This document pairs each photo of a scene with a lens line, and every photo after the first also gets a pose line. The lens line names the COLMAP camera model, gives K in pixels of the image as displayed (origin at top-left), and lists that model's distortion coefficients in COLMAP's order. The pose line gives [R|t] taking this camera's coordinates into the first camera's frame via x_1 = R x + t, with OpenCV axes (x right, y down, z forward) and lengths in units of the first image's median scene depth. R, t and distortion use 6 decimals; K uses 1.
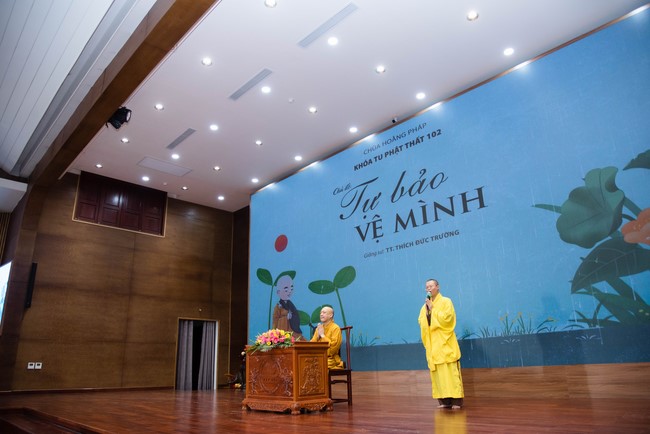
lens RADIAL K [[457.2, 0, 325.0], [0, 457.2, 217.0], [0, 0, 1]] dist [-0.118579, 0.078882]
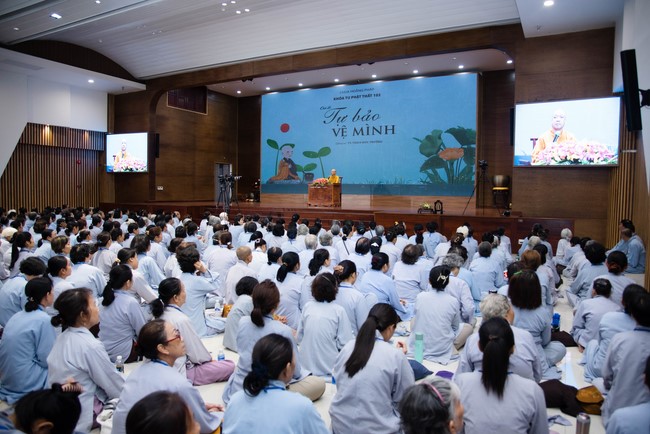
lens RADIAL K [[457.2, 0, 325.0], [0, 457.2, 217.0], [0, 0, 1]] dist [-0.118579, 0.078882]
pose [[0.949681, 0.020440, 0.312552, -0.687425], [-0.132609, 0.930262, 0.342094, -0.351714], [-0.283763, -0.366327, 0.886162, -1.127786]]
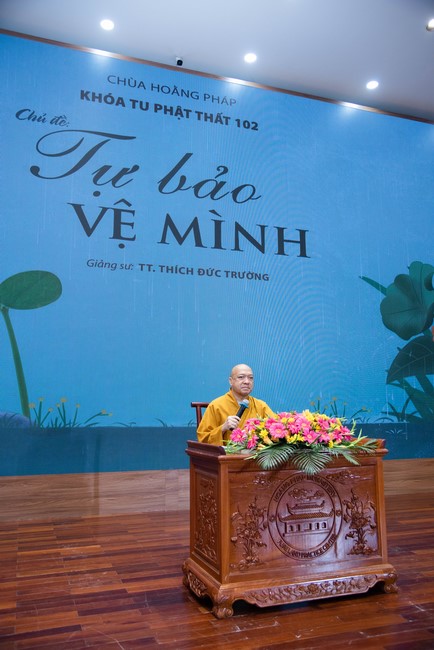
lens RADIAL K [[545.4, 0, 217.0], [0, 545.4, 325.0], [0, 0, 1]] dist [-0.010244, 0.001641]
pose [[0.404841, 0.168562, 0.898716, -0.452499], [-0.288162, 0.956299, -0.049555, 0.154531], [-0.867794, -0.238914, 0.435723, 0.609205]]
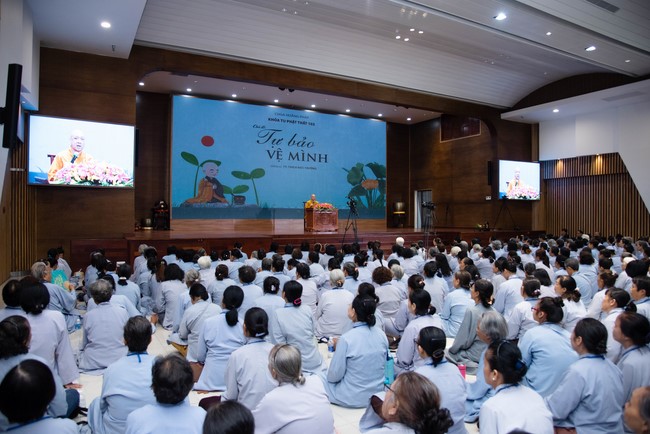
lens RADIAL K [[457.2, 0, 325.0], [0, 457.2, 217.0], [0, 0, 1]] dist [-0.118579, 0.078882]
pose [[0.245497, 0.025927, 0.969051, -2.011450], [-0.313111, 0.948183, 0.053954, 0.125814], [-0.917438, -0.316666, 0.240894, 0.209676]]
